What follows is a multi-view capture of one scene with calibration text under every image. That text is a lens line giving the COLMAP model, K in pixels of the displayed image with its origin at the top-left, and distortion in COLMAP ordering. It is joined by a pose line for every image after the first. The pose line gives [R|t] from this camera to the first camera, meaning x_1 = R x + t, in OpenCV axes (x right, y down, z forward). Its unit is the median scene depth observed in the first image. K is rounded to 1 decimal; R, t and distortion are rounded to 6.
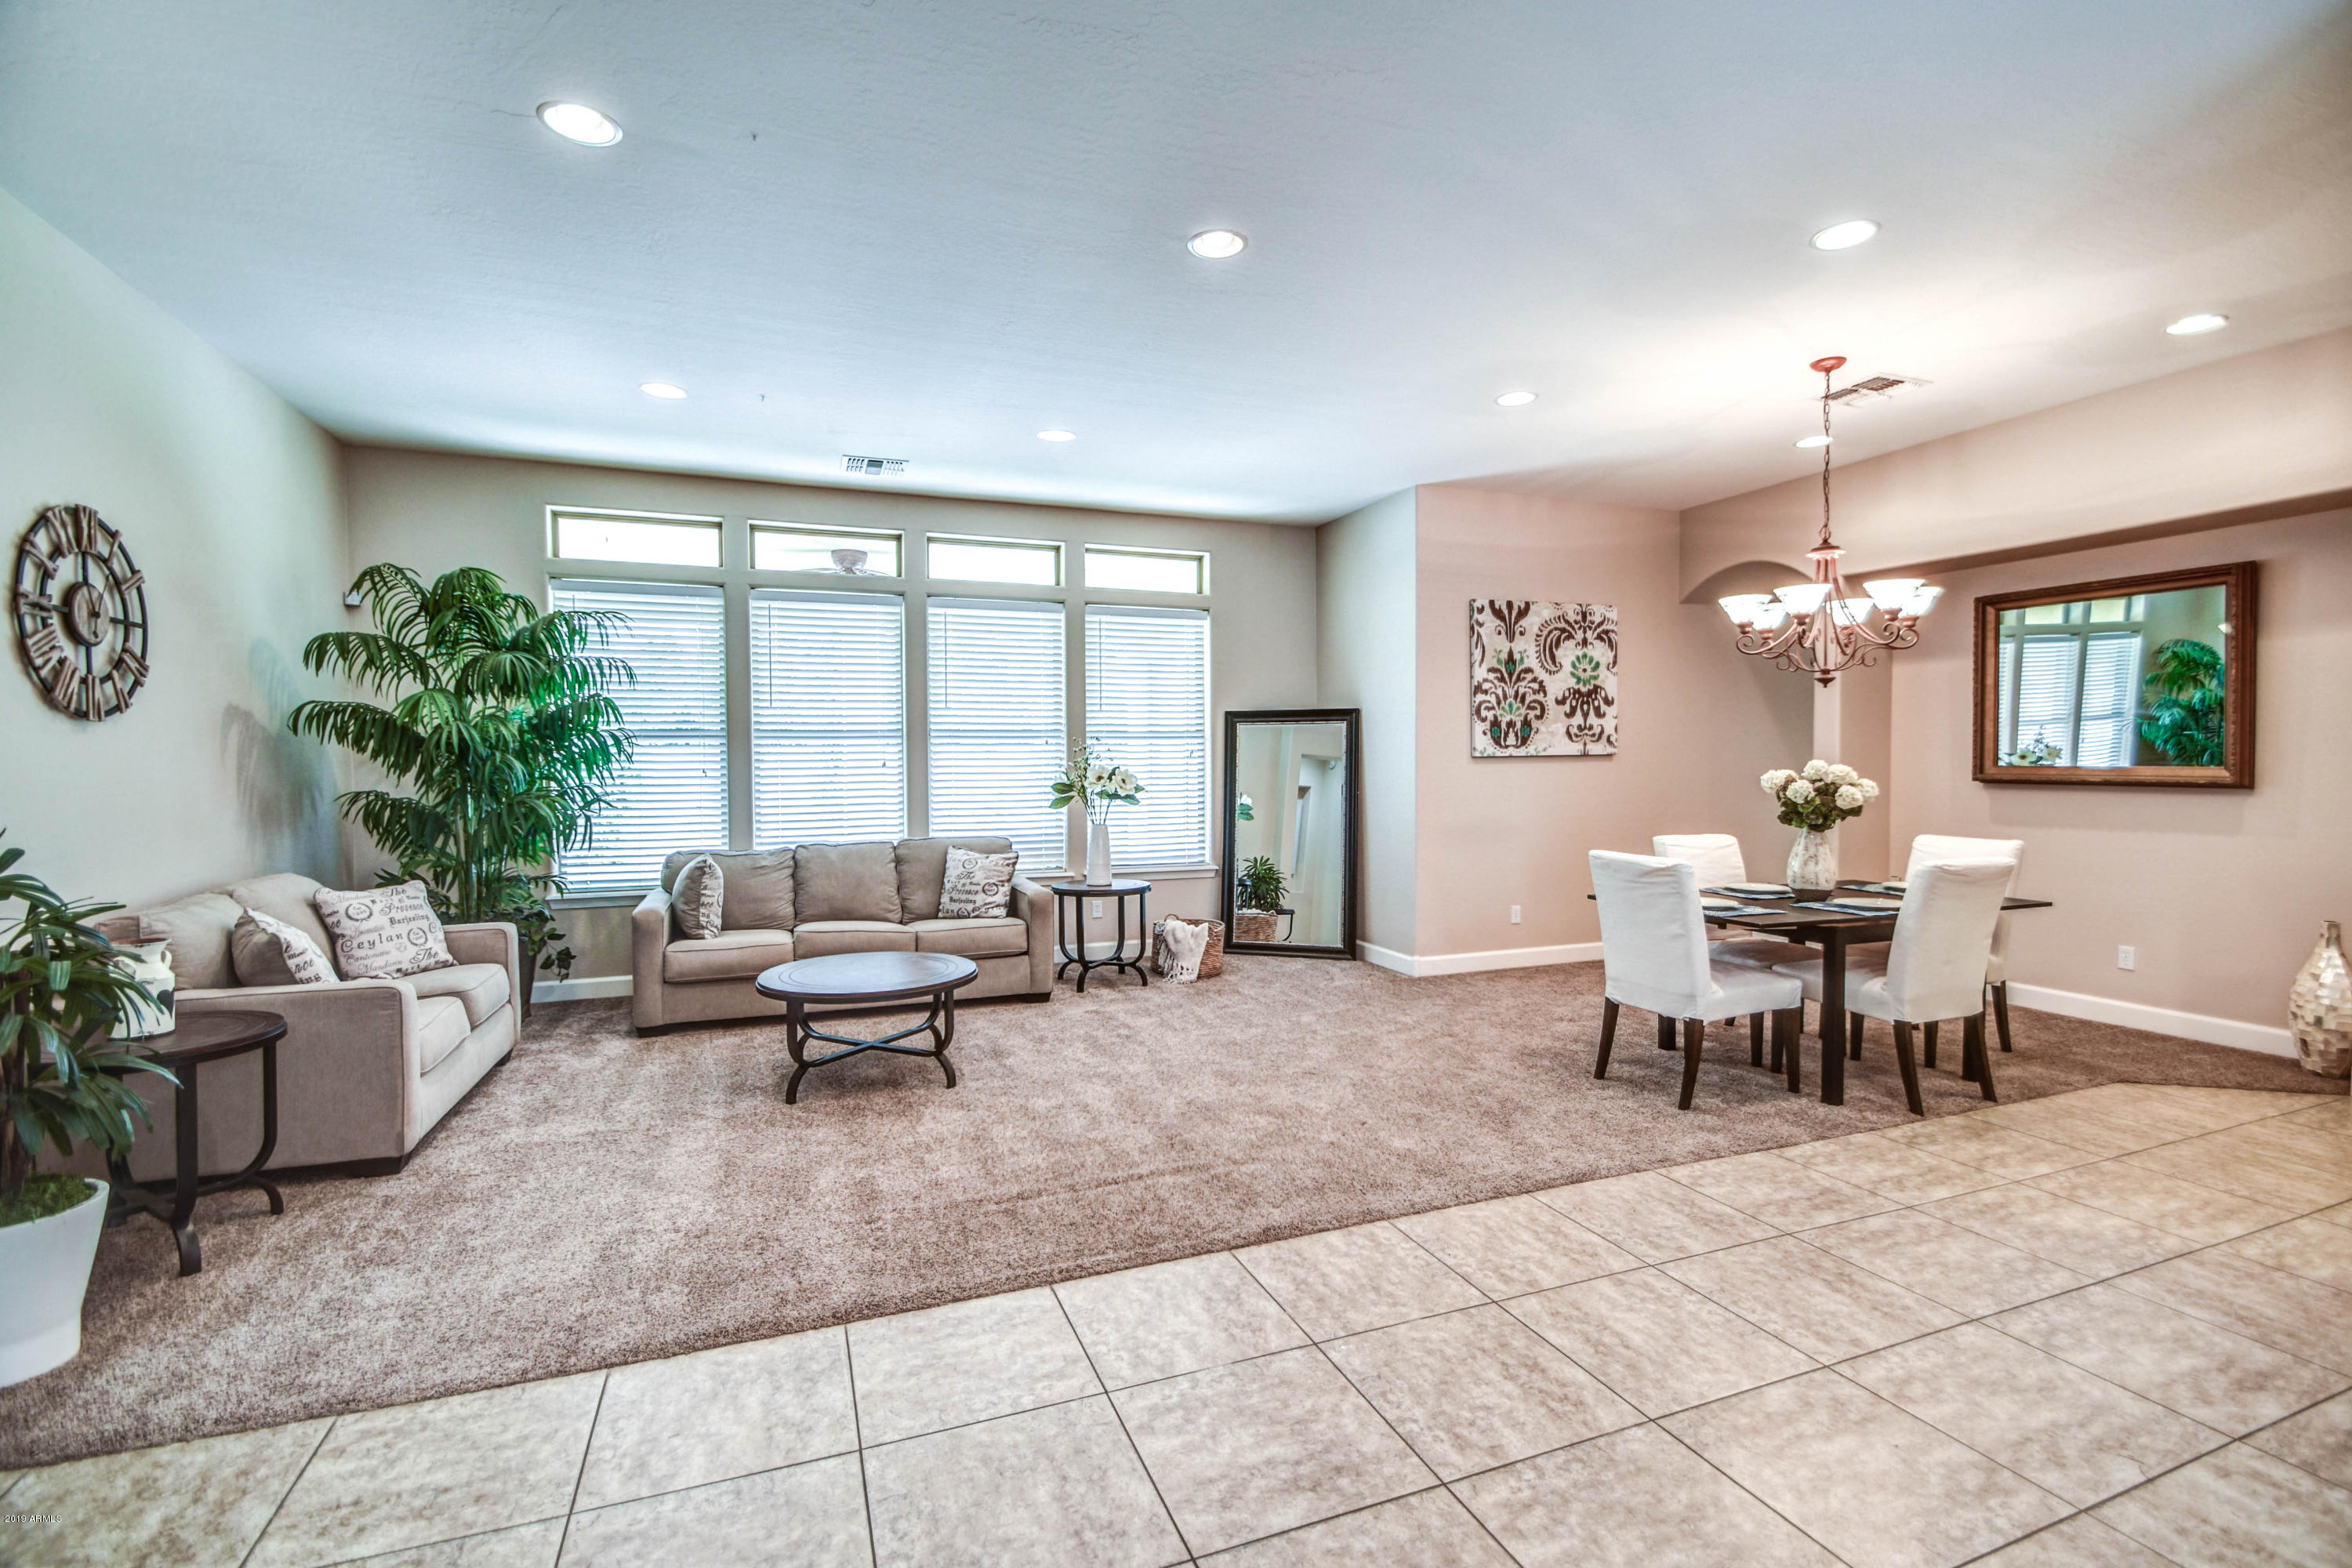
lens RADIAL K [[1065.1, 0, 1182.5], [0, 1065.1, 782.6], [0, 0, 1]] dist [0.014055, -0.017971]
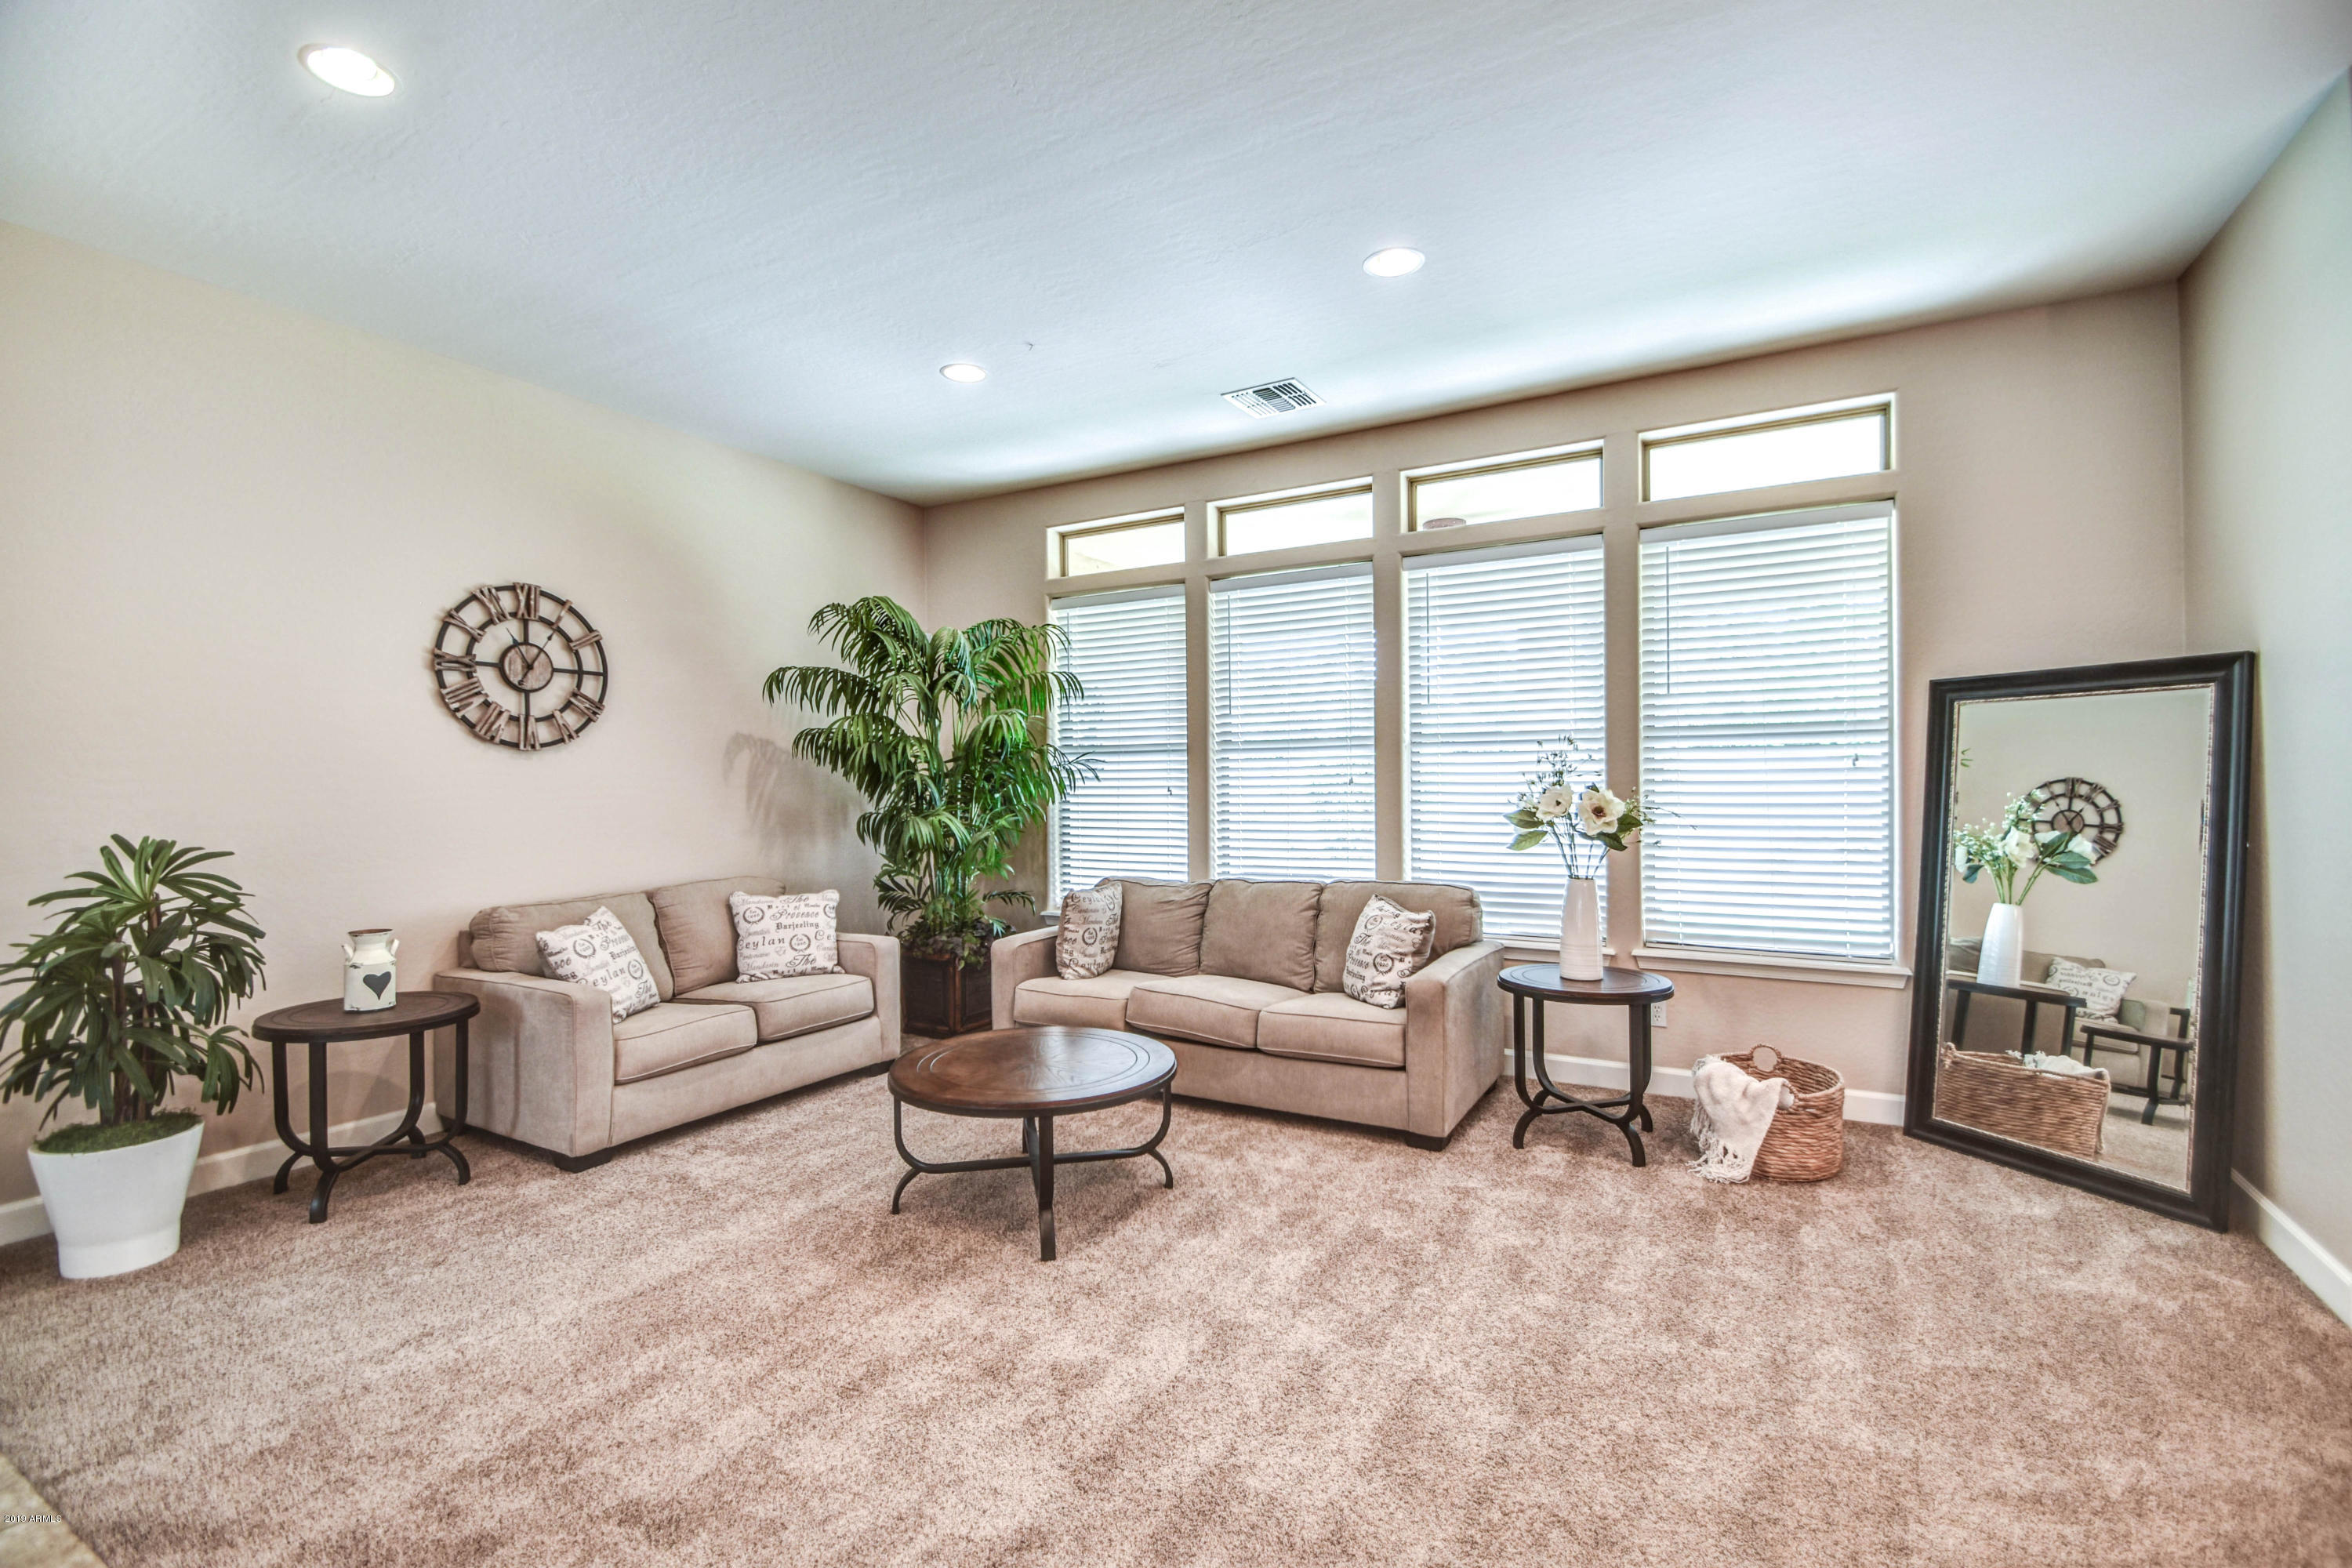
lens RADIAL K [[1040.4, 0, 1176.0], [0, 1040.4, 784.0], [0, 0, 1]] dist [-0.001513, -0.000505]
pose [[0.630267, 0.000651, -0.776378, 0.236799], [-0.010337, 0.999918, -0.007554, -0.008398], [0.776309, 0.012787, 0.630222, 0.437964]]
